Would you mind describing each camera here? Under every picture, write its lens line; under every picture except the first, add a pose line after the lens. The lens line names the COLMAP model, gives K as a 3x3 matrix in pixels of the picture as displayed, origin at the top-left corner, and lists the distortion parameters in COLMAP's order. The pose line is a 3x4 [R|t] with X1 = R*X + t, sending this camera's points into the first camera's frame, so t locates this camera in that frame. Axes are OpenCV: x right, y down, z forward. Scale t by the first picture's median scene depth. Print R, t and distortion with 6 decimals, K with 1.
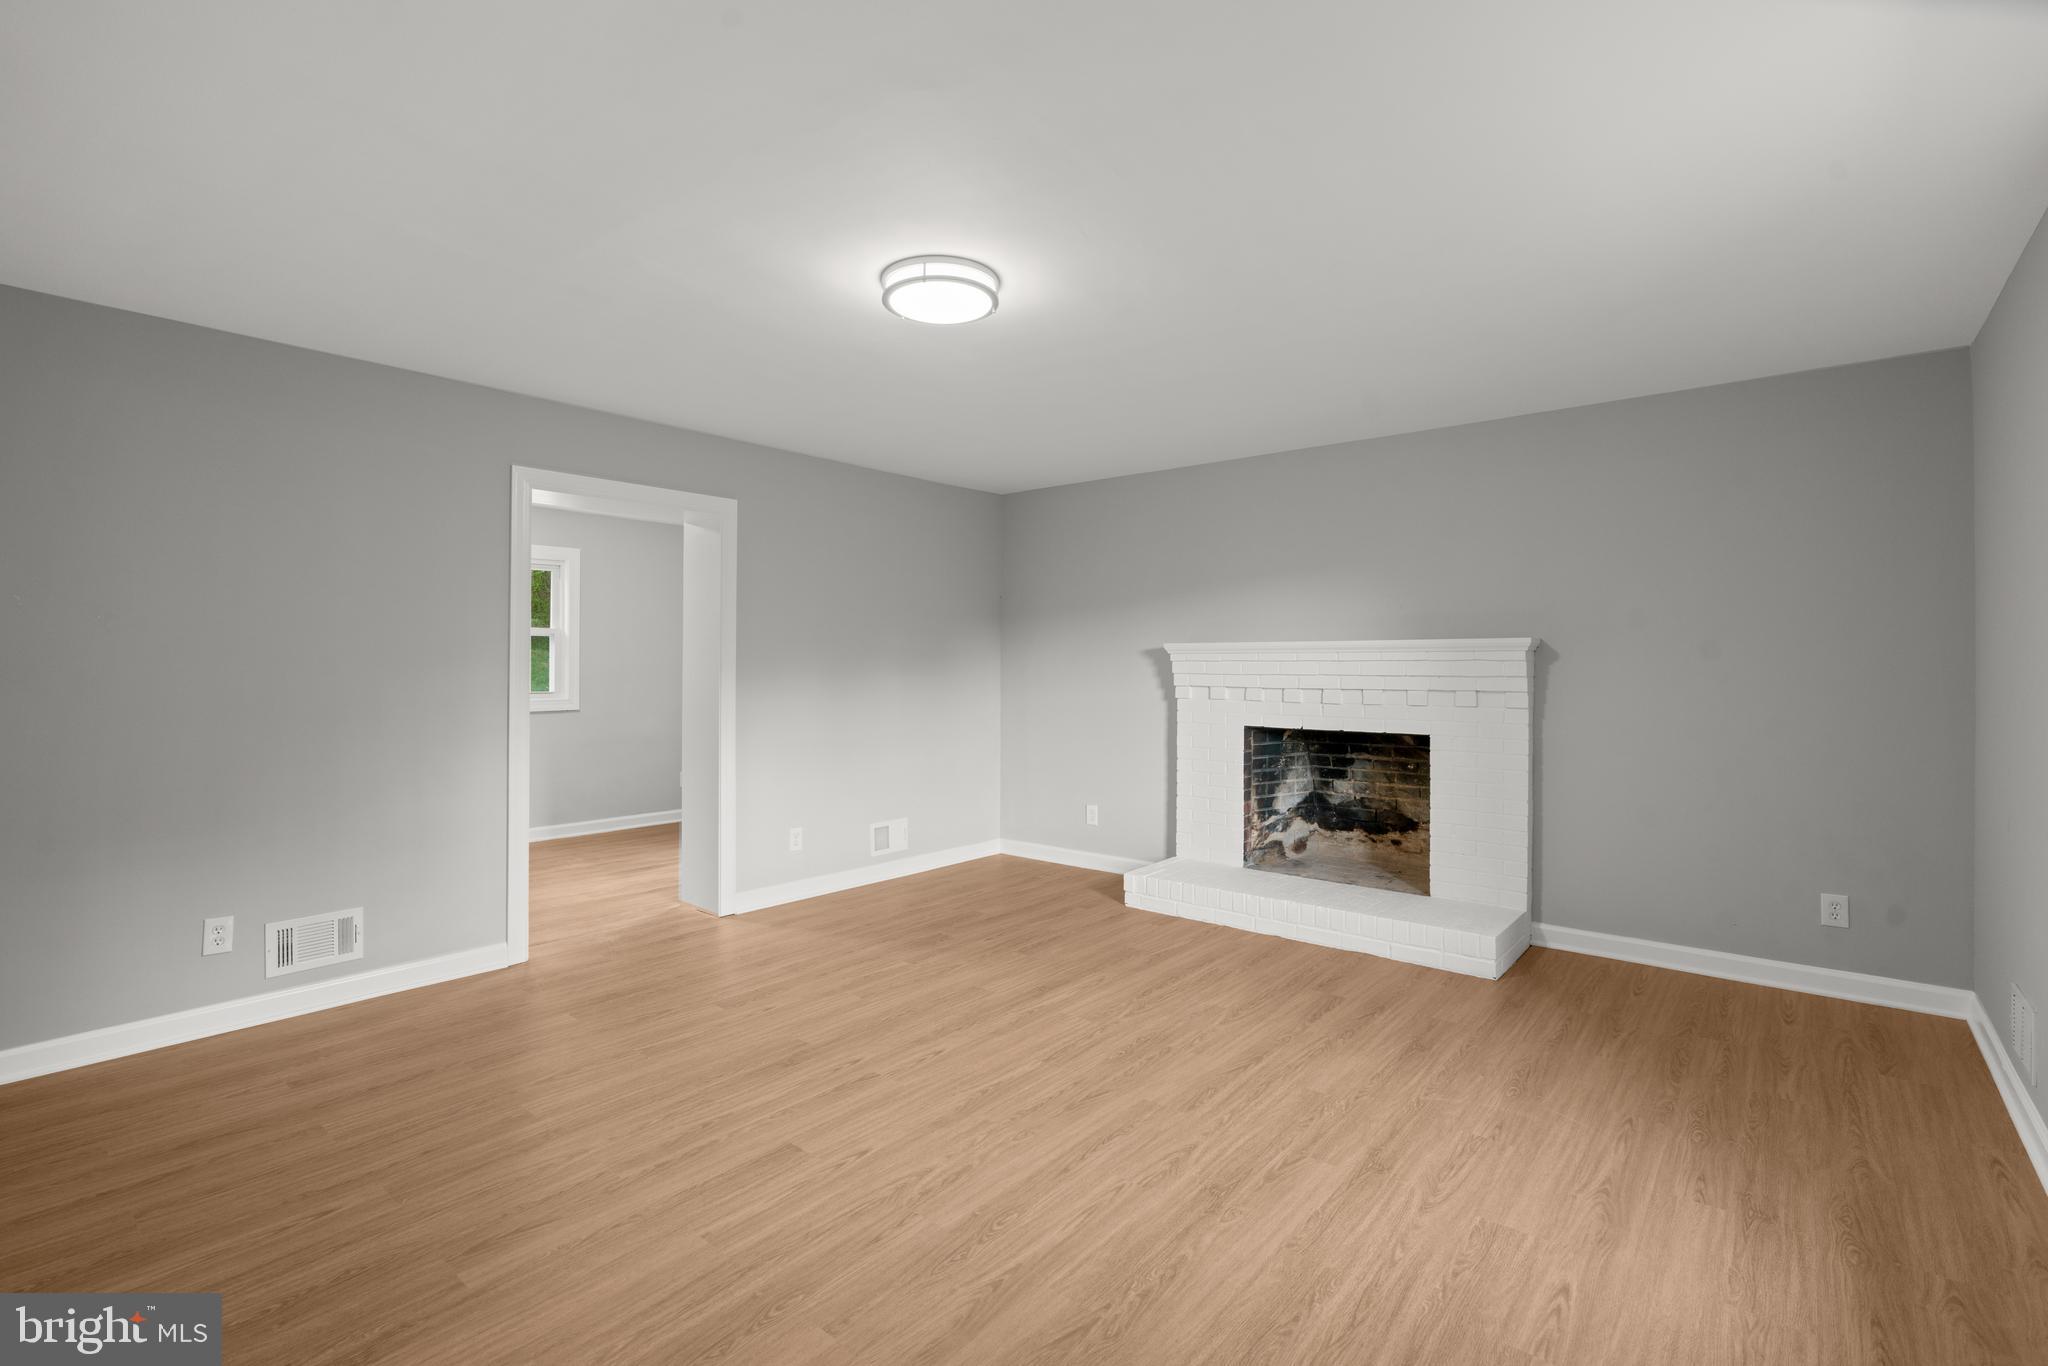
lens RADIAL K [[914.1, 0, 1004.3], [0, 914.1, 687.7], [0, 0, 1]] dist [-0.010643, 0.000562]
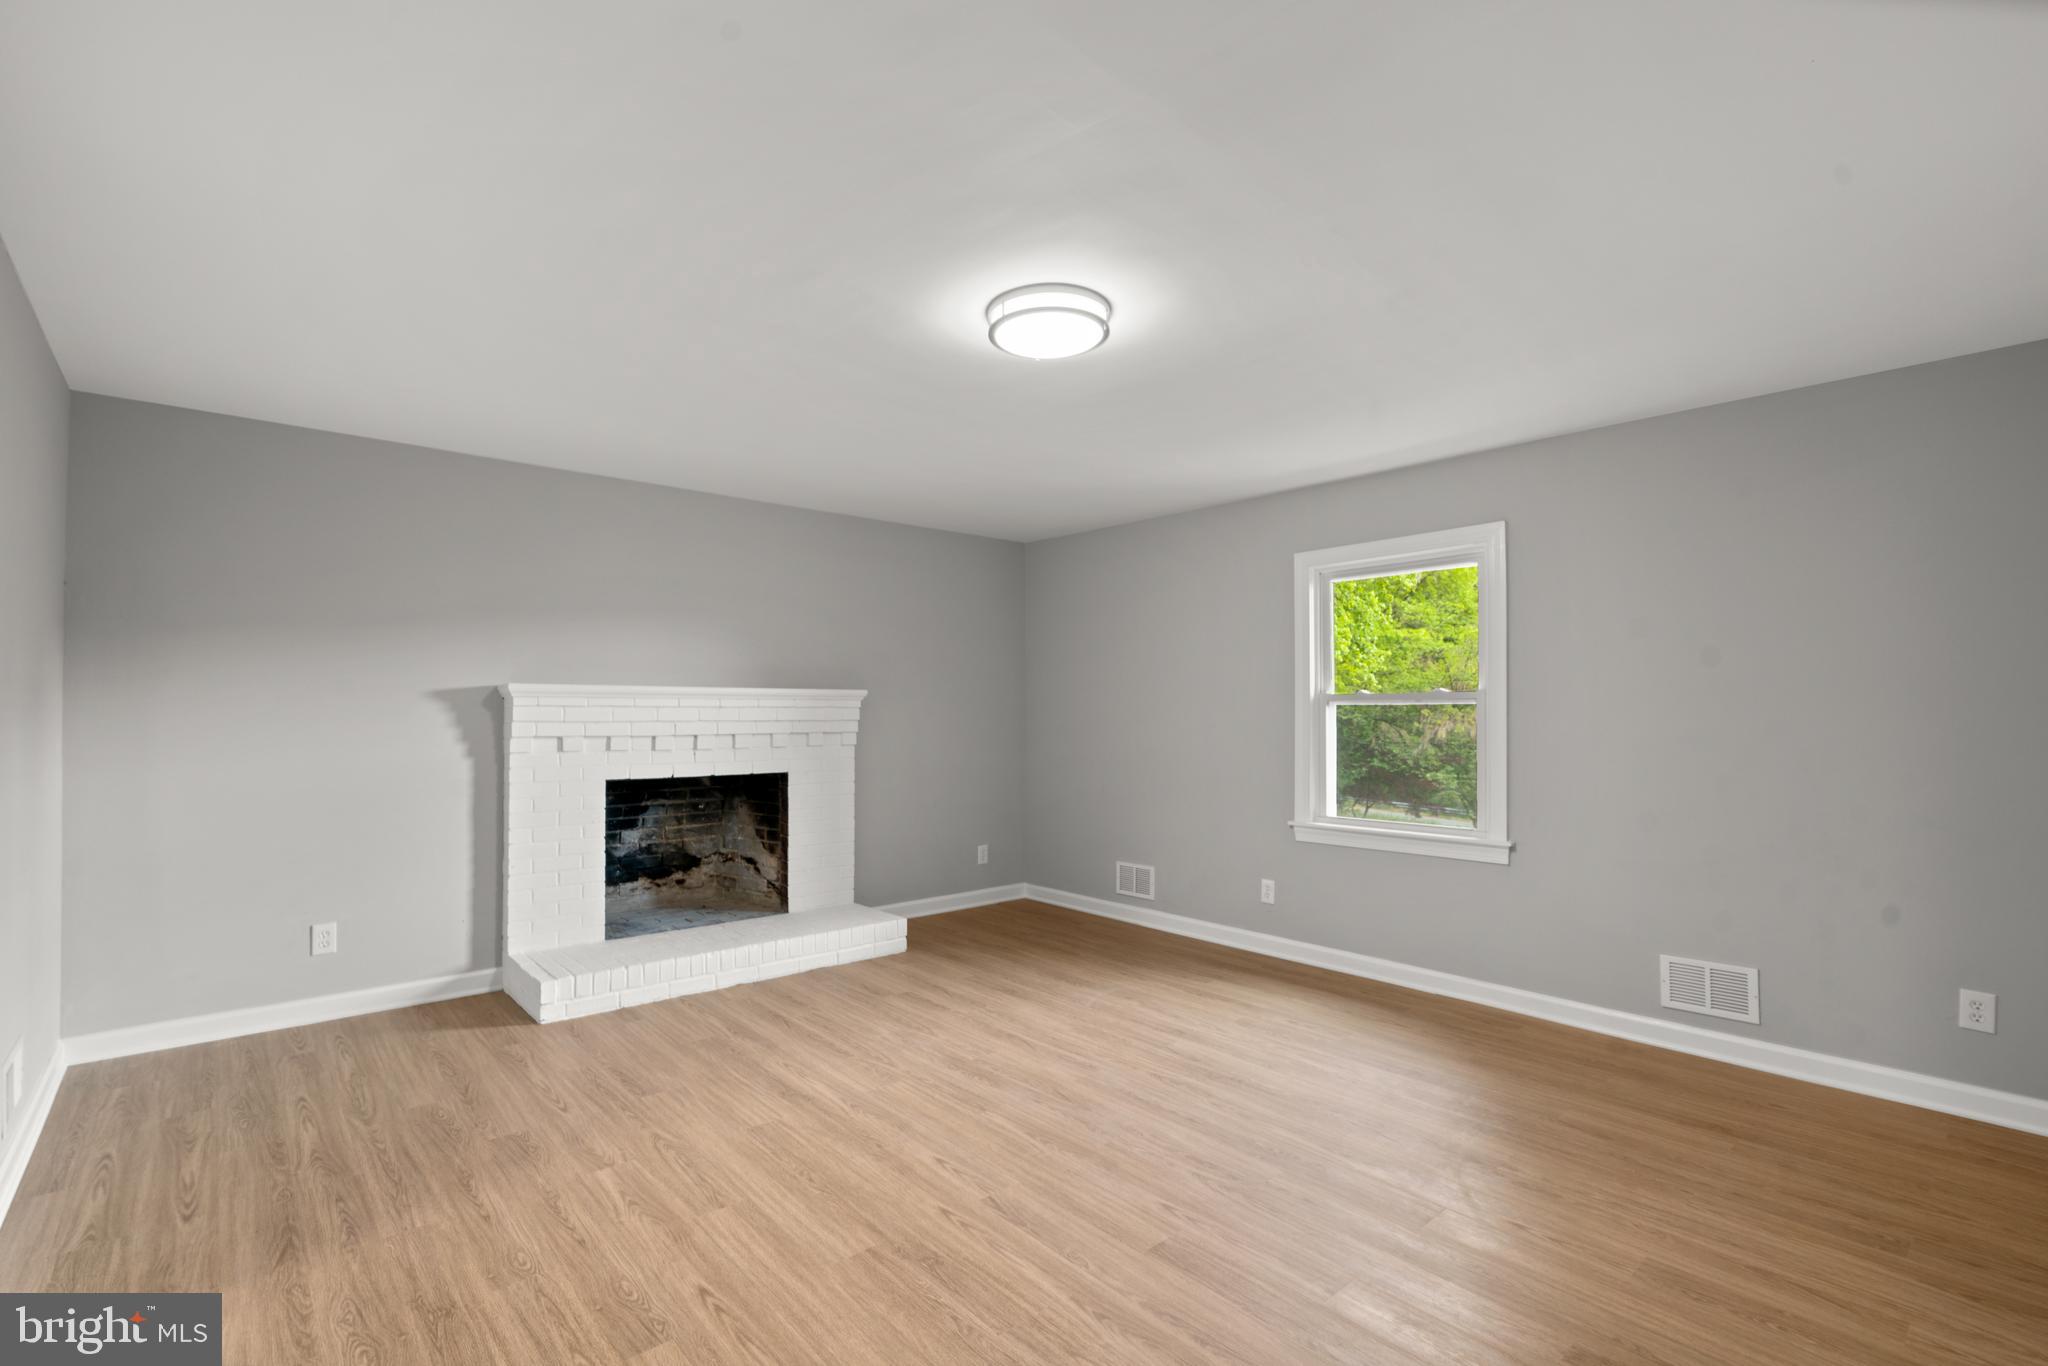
lens RADIAL K [[914.1, 0, 1004.3], [0, 914.1, 687.7], [0, 0, 1]] dist [-0.010643, 0.000562]
pose [[0.159399, 0.024887, 0.986901, -0.684340], [0.023465, 0.999304, -0.028990, -0.015940], [-0.986935, 0.027778, 0.158704, 0.584850]]
